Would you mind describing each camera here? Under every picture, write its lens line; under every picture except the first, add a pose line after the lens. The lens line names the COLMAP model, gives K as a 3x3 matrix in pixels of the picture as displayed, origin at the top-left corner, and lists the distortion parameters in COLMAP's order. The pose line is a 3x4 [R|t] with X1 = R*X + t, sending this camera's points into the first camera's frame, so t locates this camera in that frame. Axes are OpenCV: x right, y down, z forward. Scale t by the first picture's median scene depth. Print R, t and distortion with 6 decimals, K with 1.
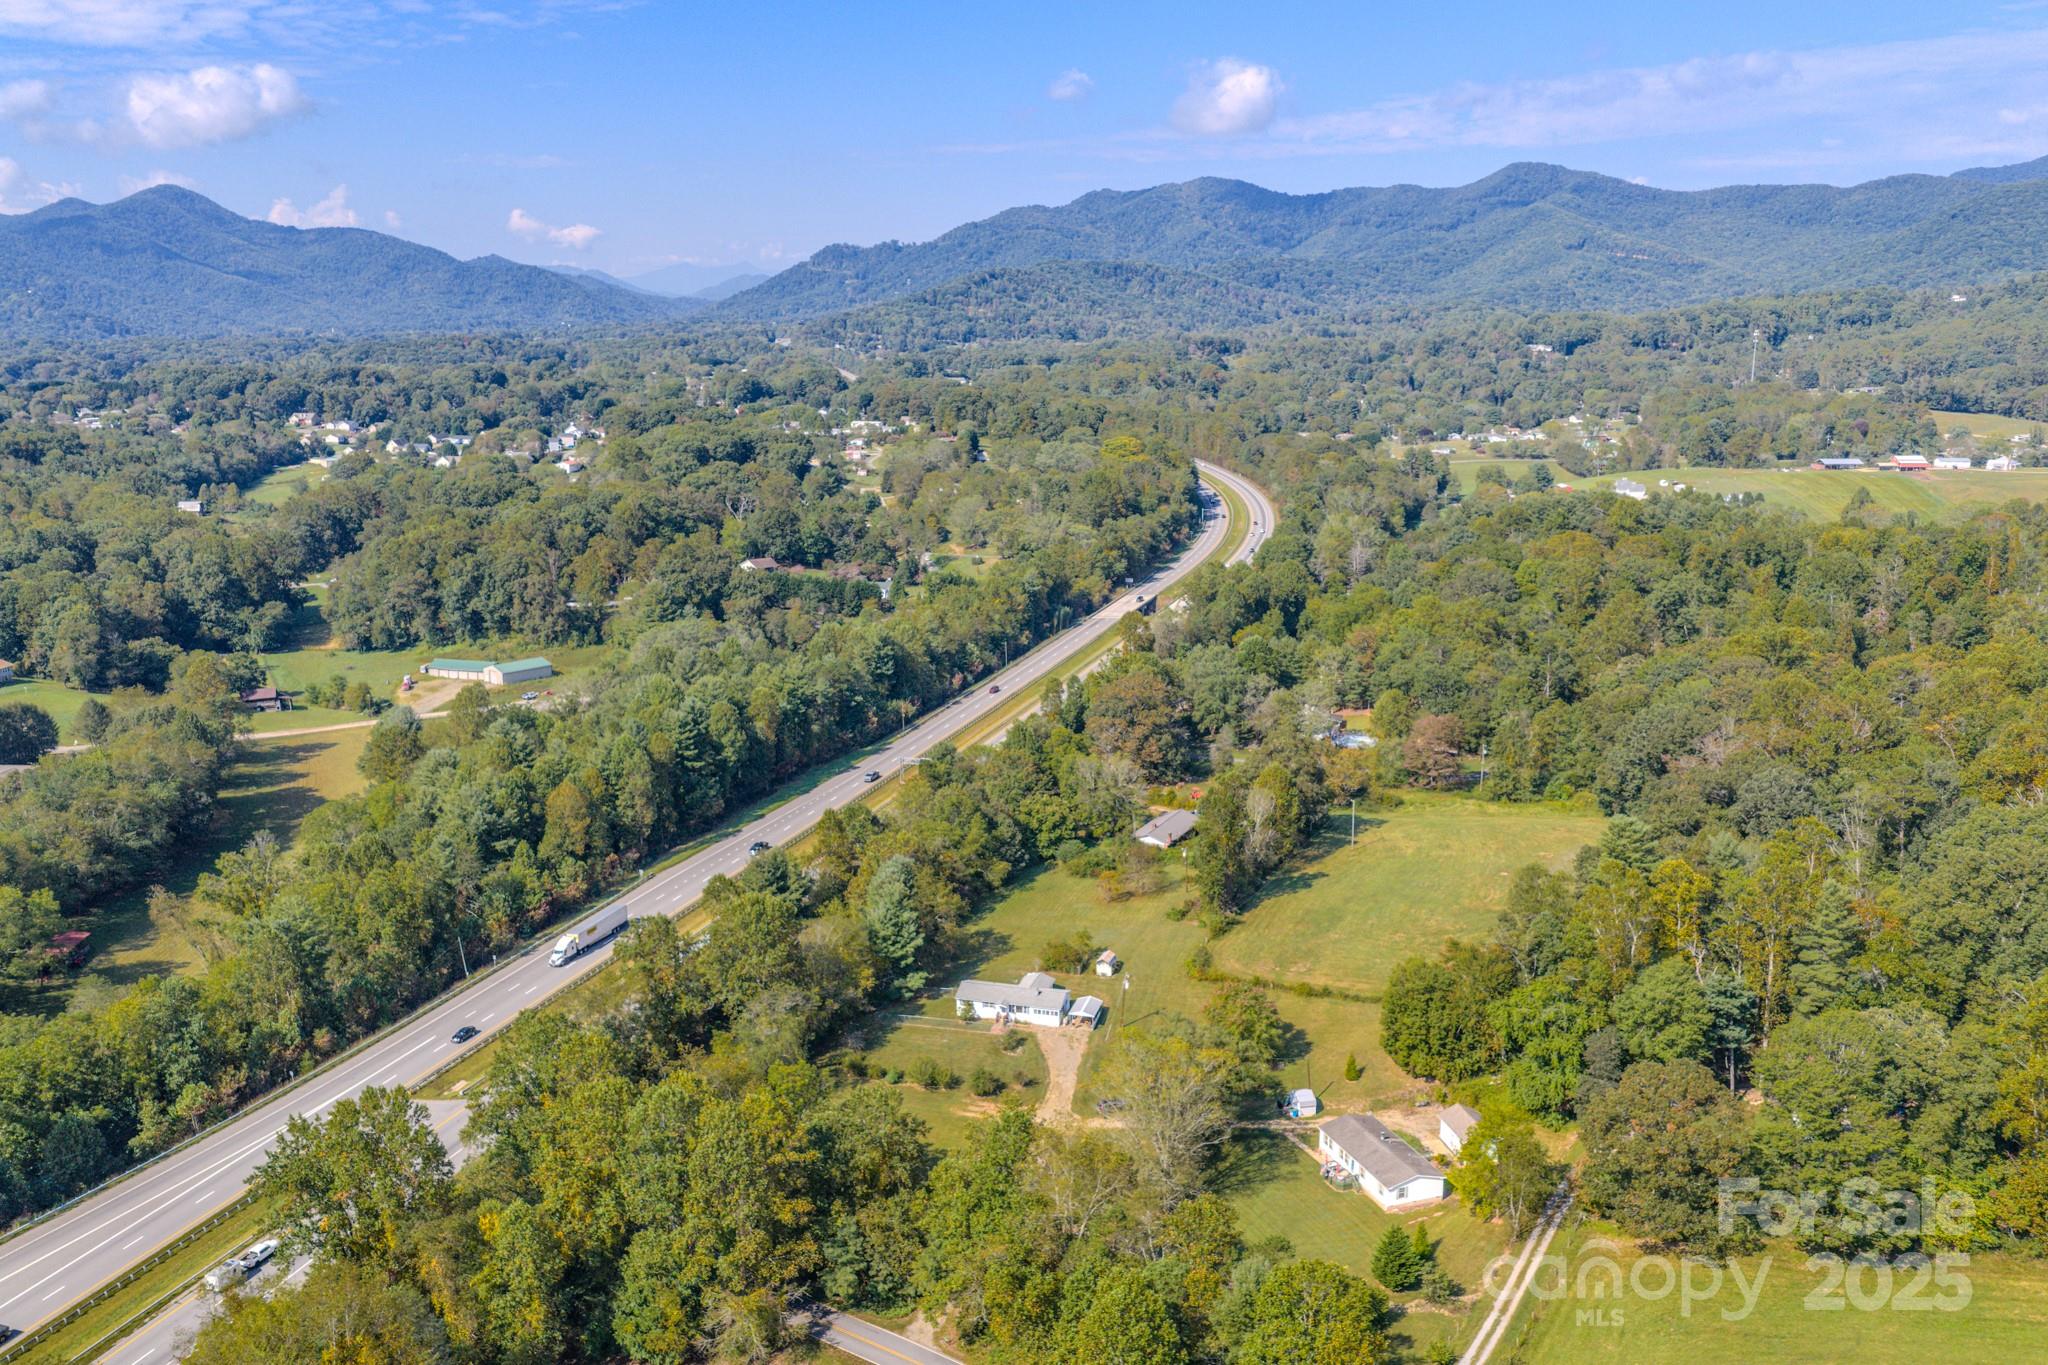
lens RADIAL K [[1677.8, 0, 1034.1], [0, 1677.8, 685.6], [0, 0, 1]] dist [0.020585, -0.040656]
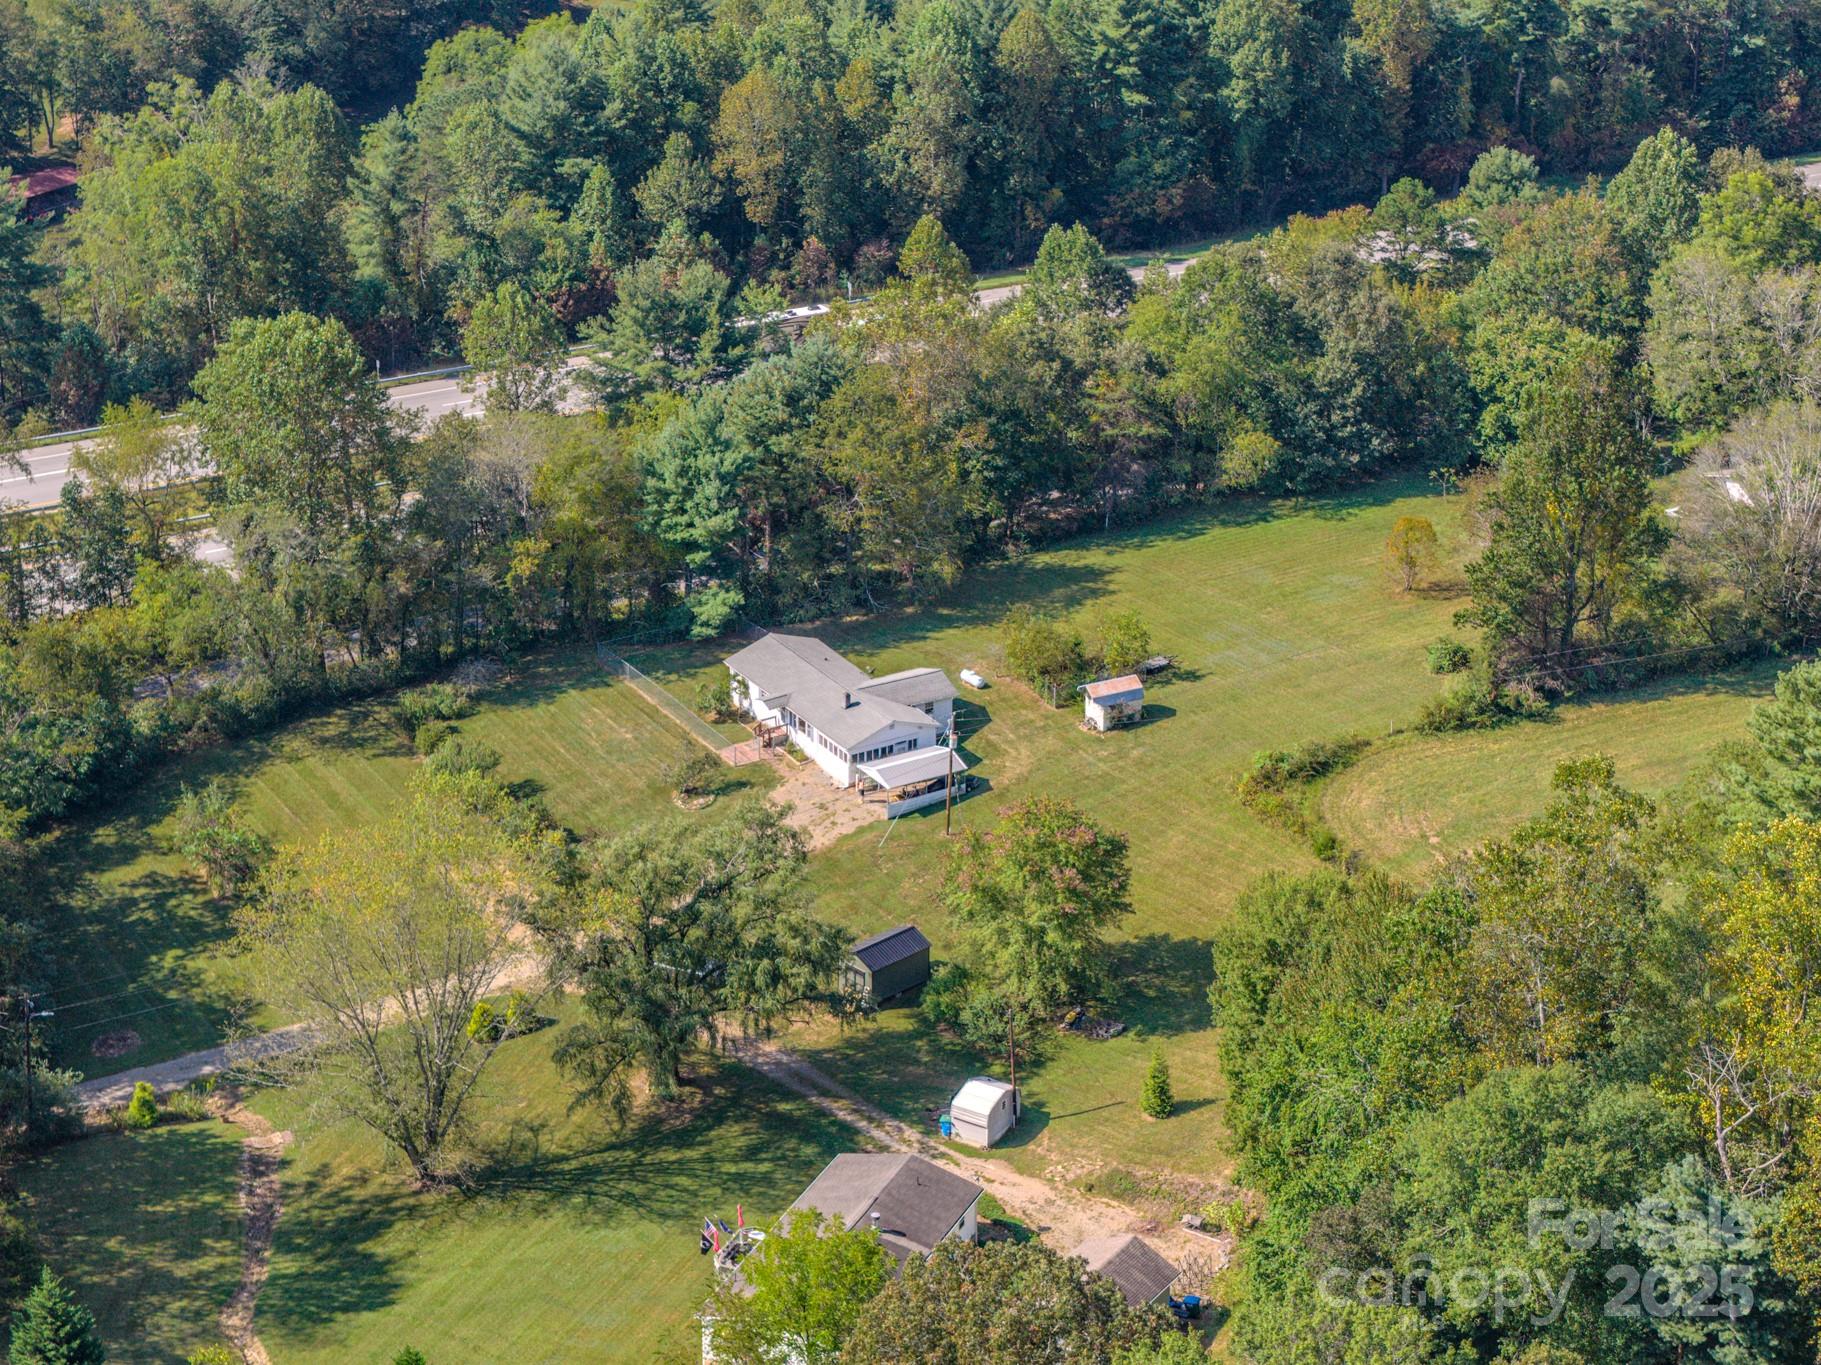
lens RADIAL K [[3672.0, 0, 904.3], [0, 3672.0, 679.7], [0, 0, 1]] dist [-0.119589, 0.000000]
pose [[0.719397, 0.287382, -0.632360, 0.276108], [-0.155134, 0.953876, 0.257011, -0.031079], [0.677053, -0.086792, 0.730798, 0.142667]]
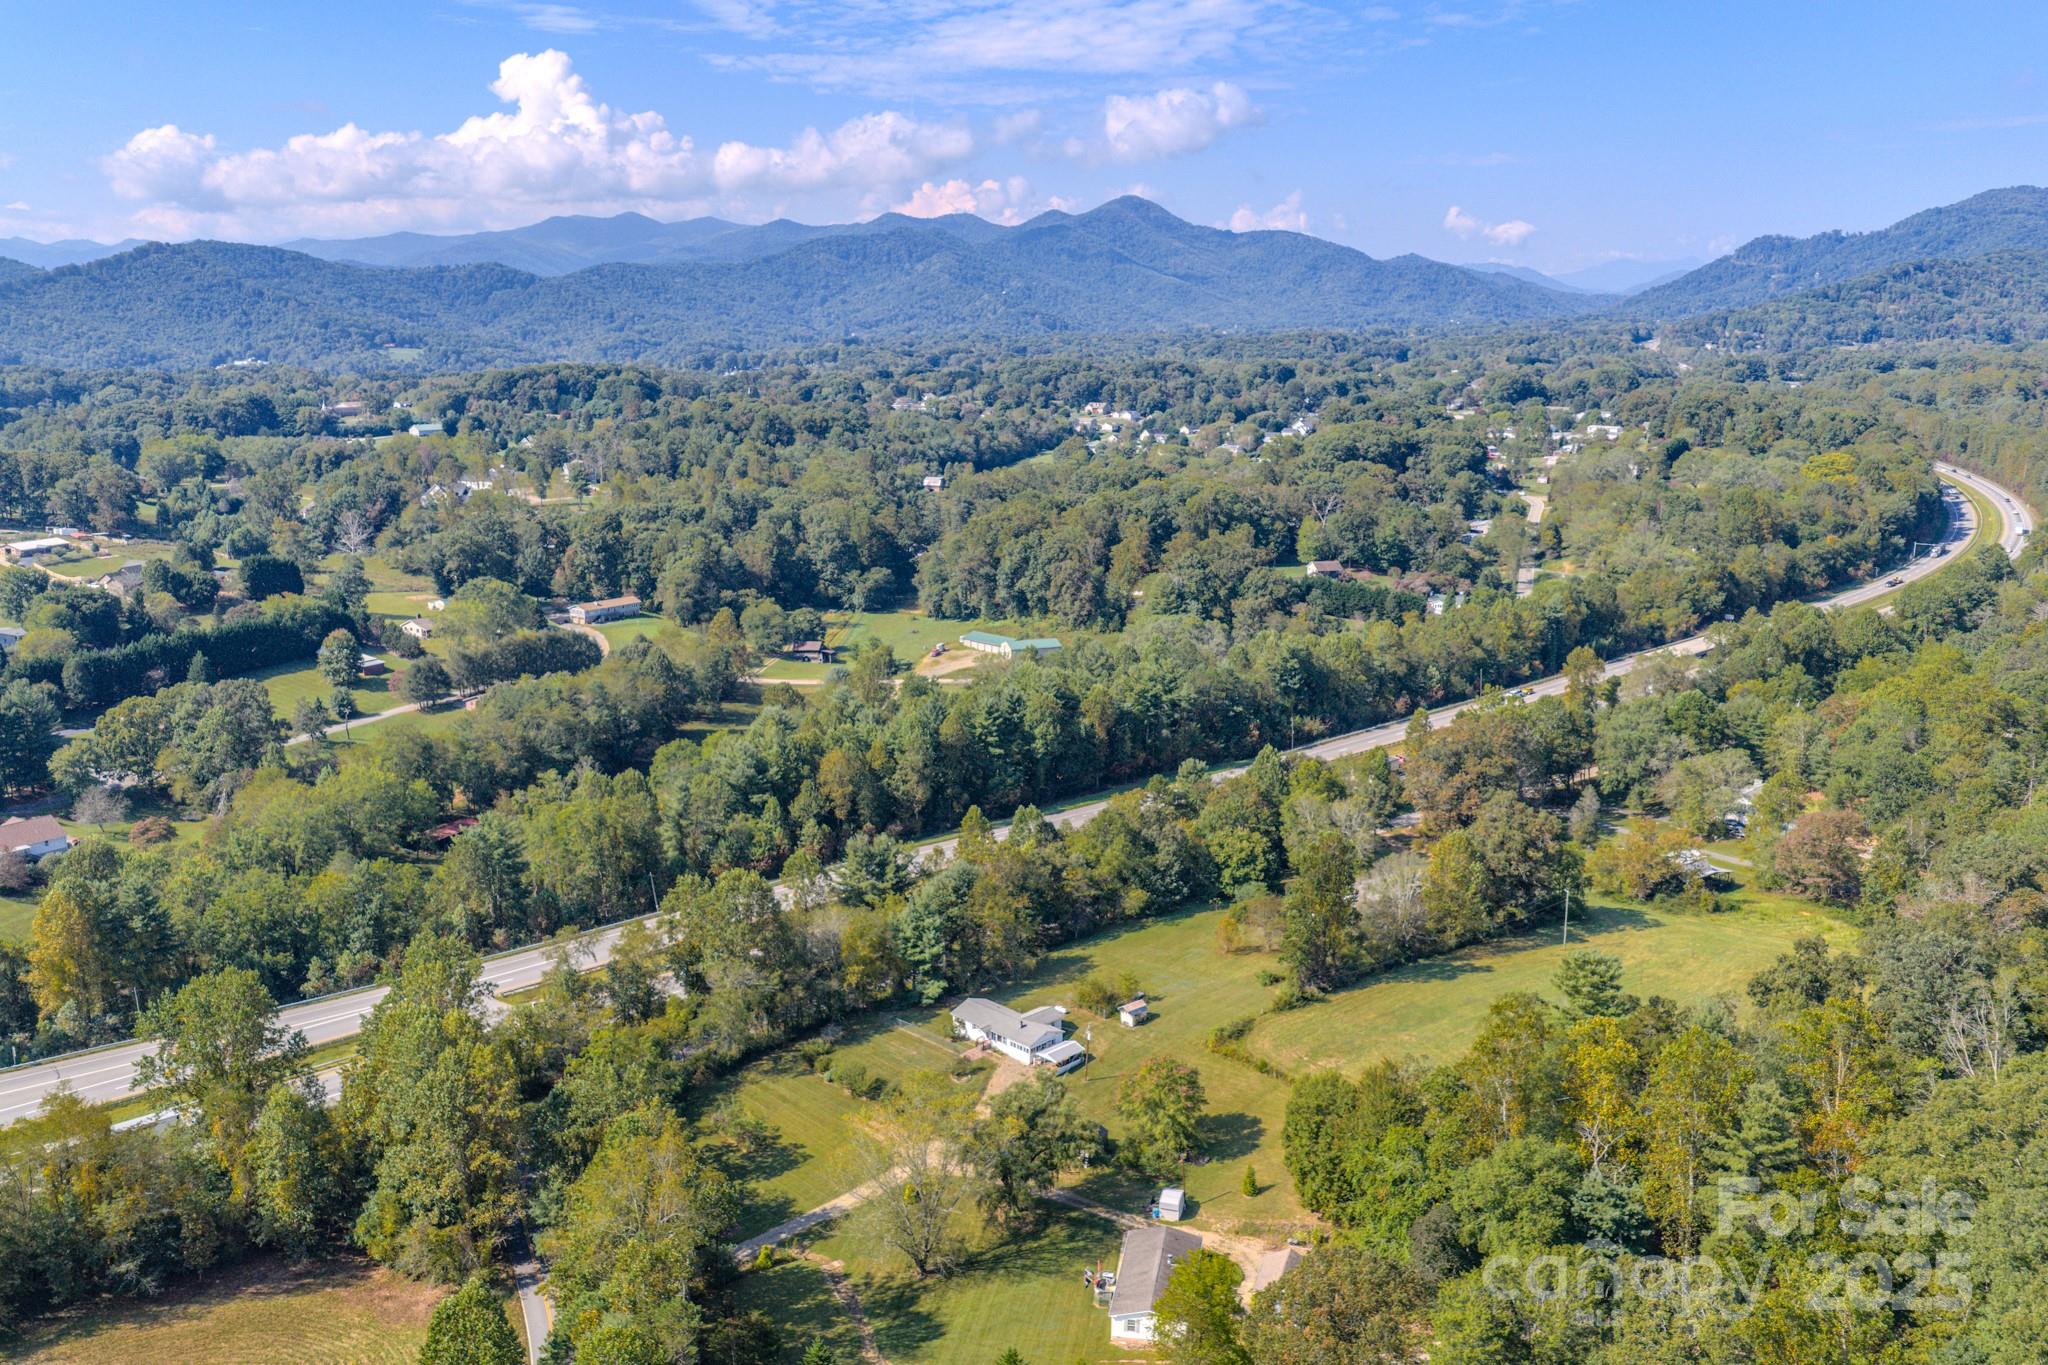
lens RADIAL K [[1677.8, 0, 1035.2], [0, 1677.8, 694.1], [0, 0, 1]] dist [0.020585, -0.040656]
pose [[0.865564, 0.111610, -0.488204, 0.203491], [-0.108674, 0.993480, 0.034448, -0.016380], [0.488865, 0.023238, 0.872050, 0.077974]]
